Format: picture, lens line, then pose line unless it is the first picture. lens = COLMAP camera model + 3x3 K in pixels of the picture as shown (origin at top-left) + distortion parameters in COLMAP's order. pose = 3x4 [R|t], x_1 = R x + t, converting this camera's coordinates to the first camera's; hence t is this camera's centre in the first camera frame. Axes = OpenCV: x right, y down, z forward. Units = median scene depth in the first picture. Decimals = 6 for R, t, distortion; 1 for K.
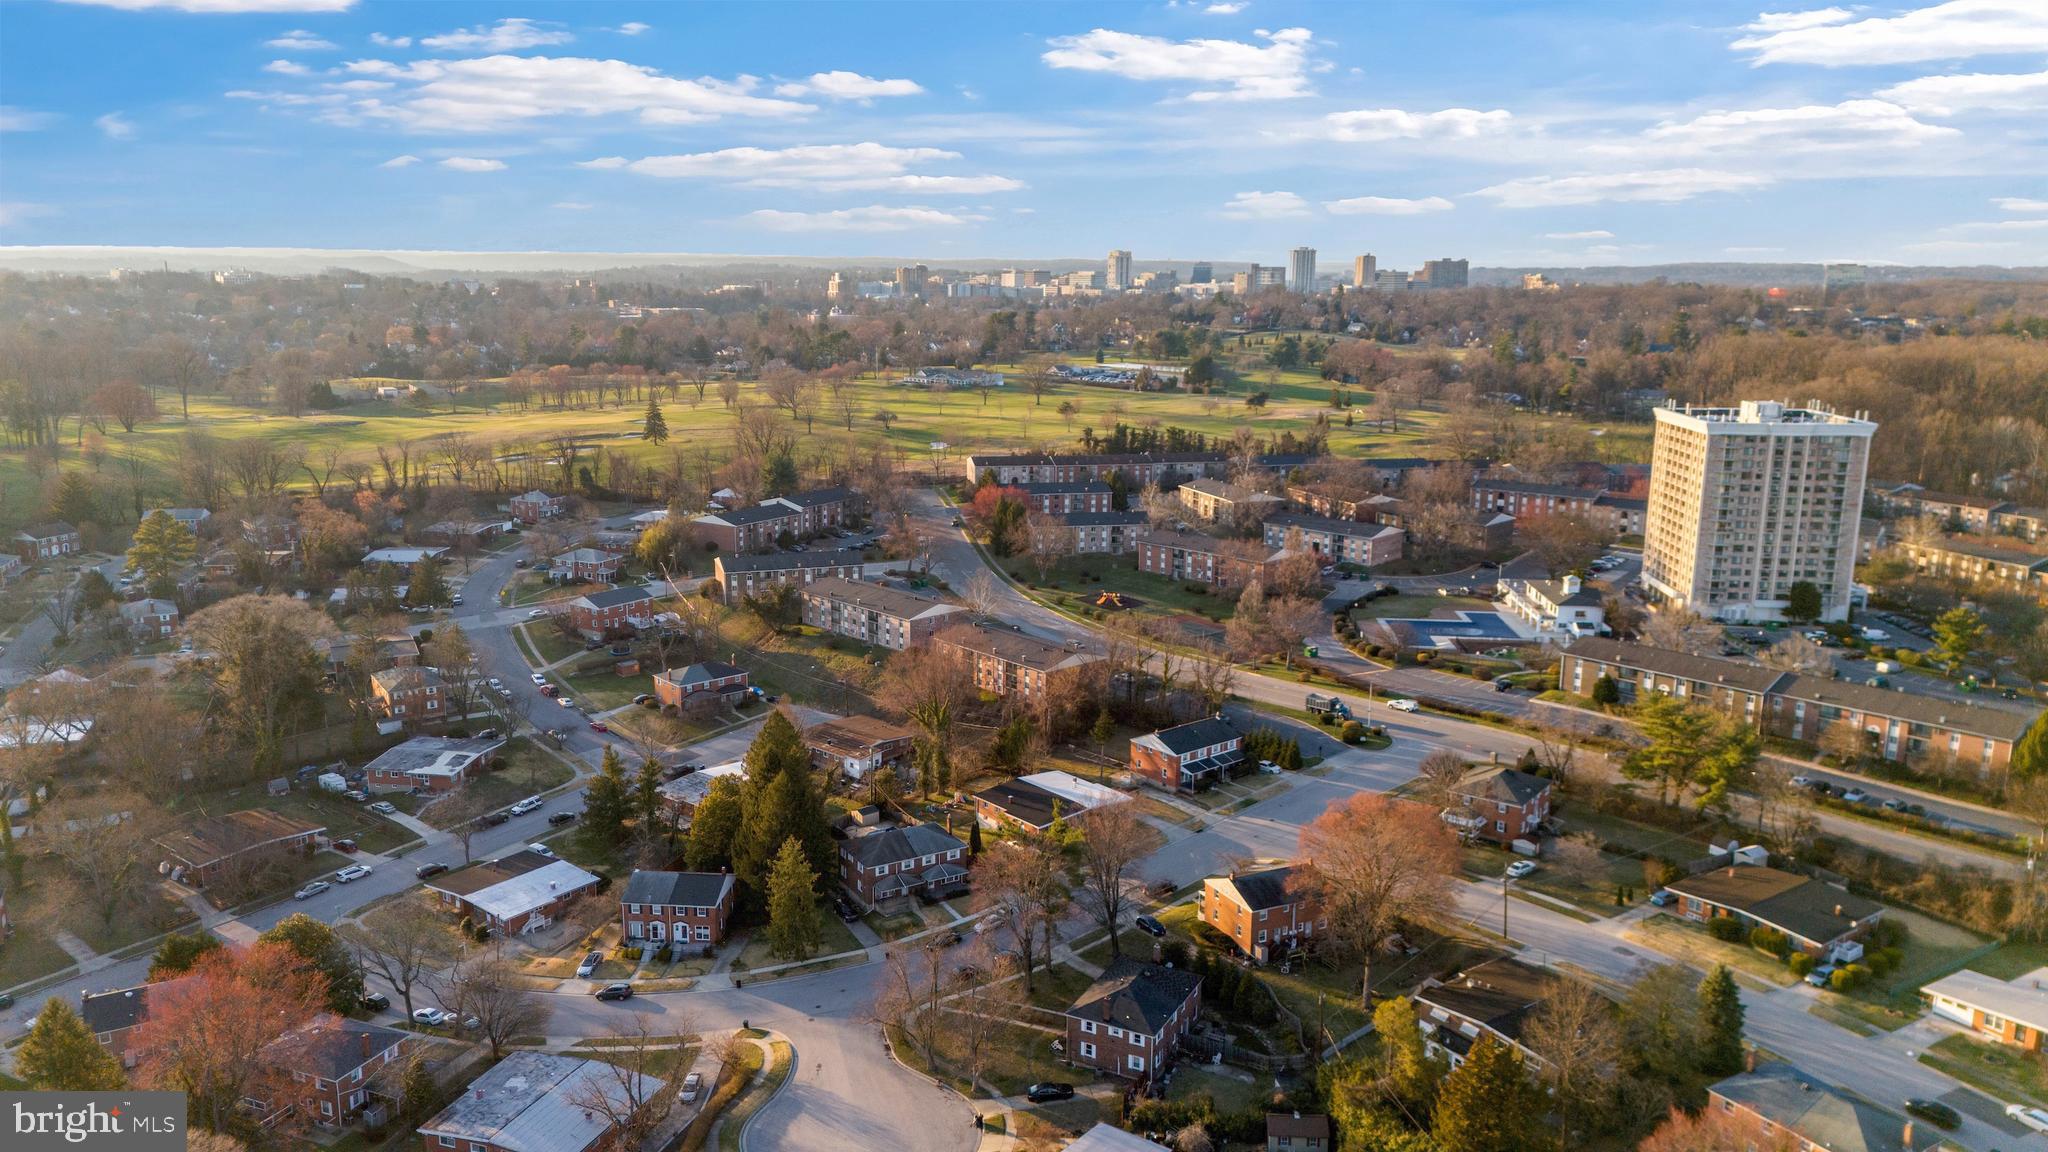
lens RADIAL K [[1534.5, 0, 1024.0], [0, 1534.5, 576.0], [0, 0, 1]] dist [0.131185, -0.000599]
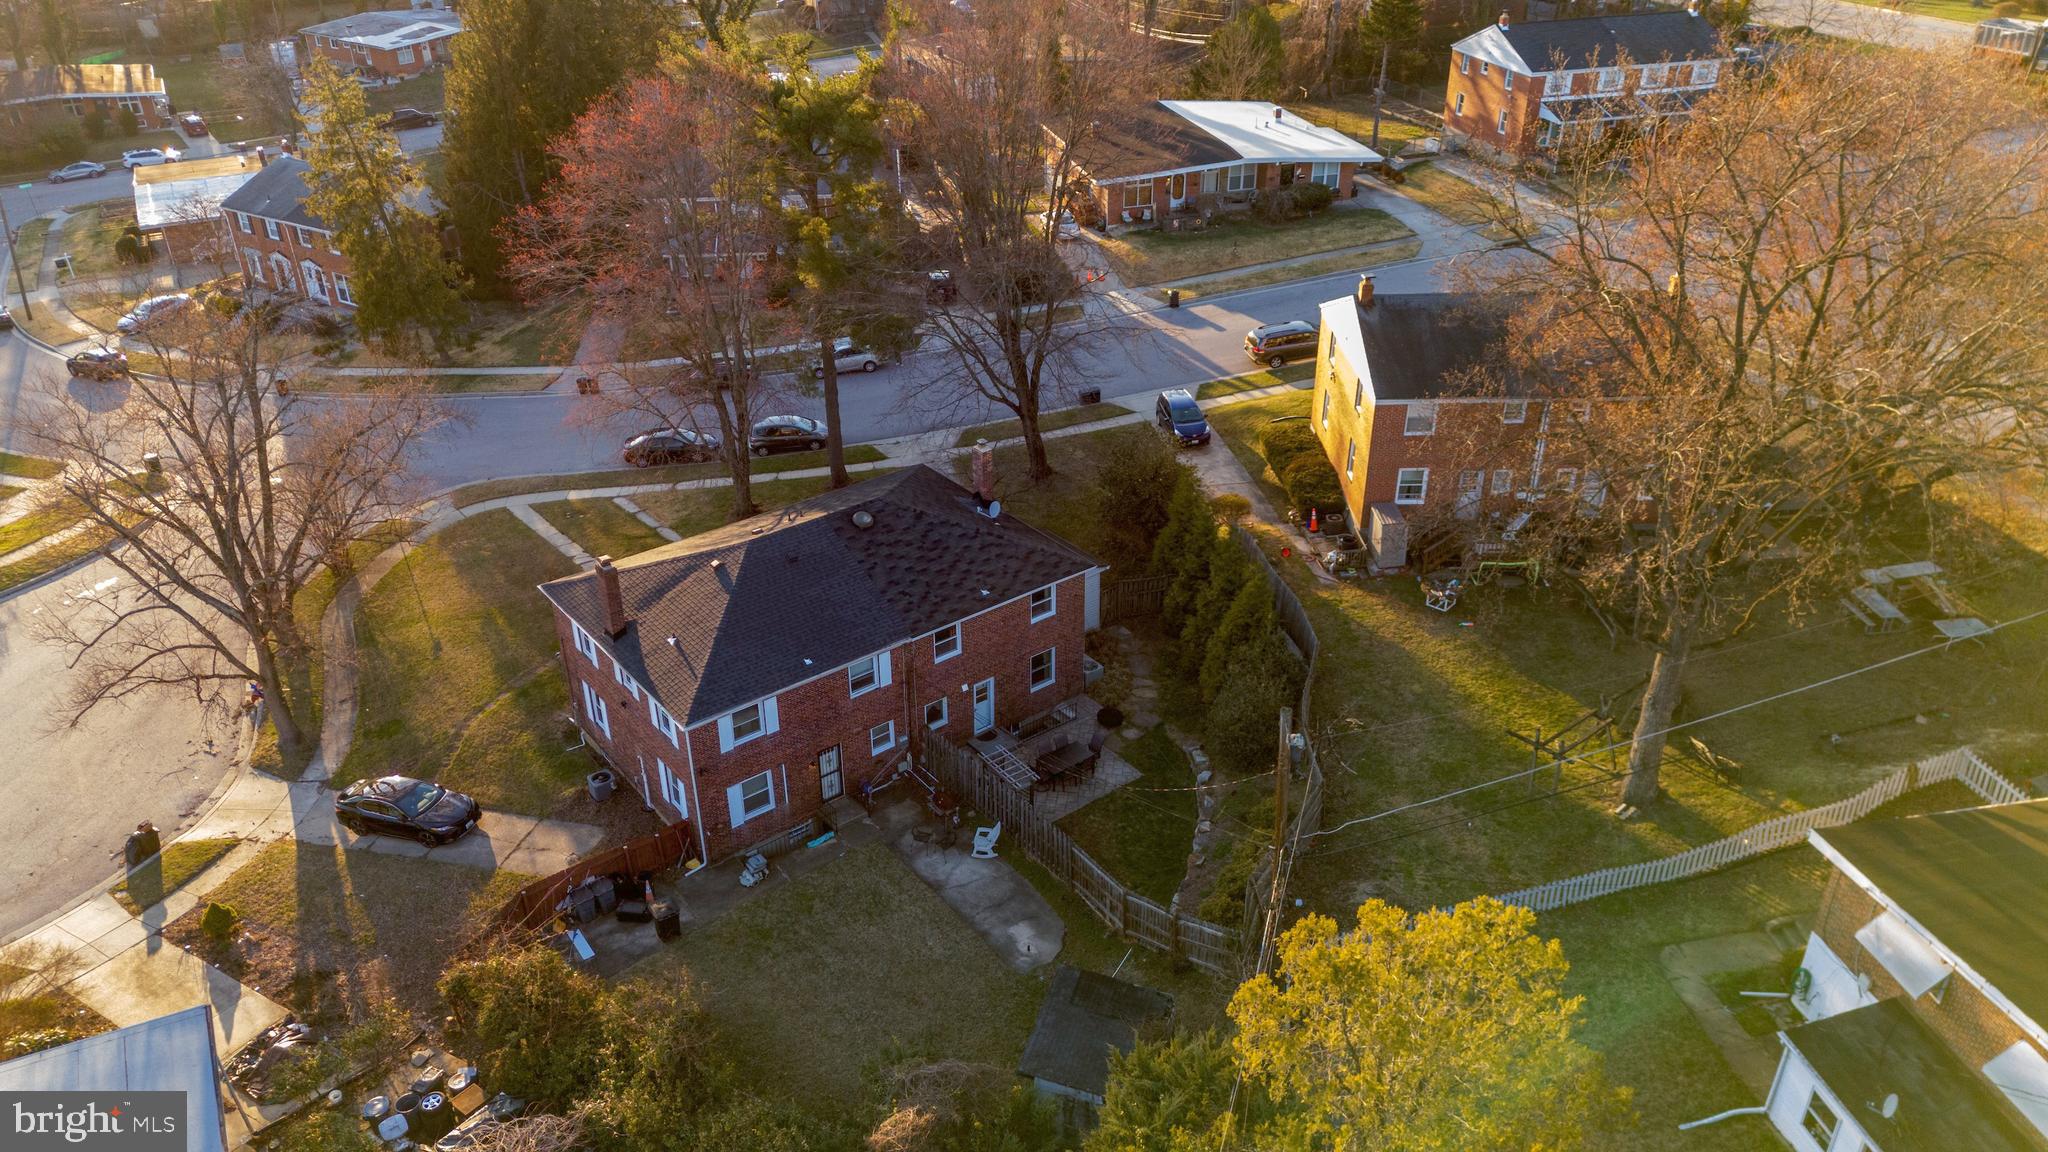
lens RADIAL K [[1534.5, 0, 1024.0], [0, 1534.5, 576.0], [0, 0, 1]] dist [0.131185, -0.000599]
pose [[0.914155, 0.200047, -0.352566, 0.196956], [-0.084496, 0.944679, 0.316926, 0.158134], [0.396462, -0.259929, 0.880486, 0.691712]]
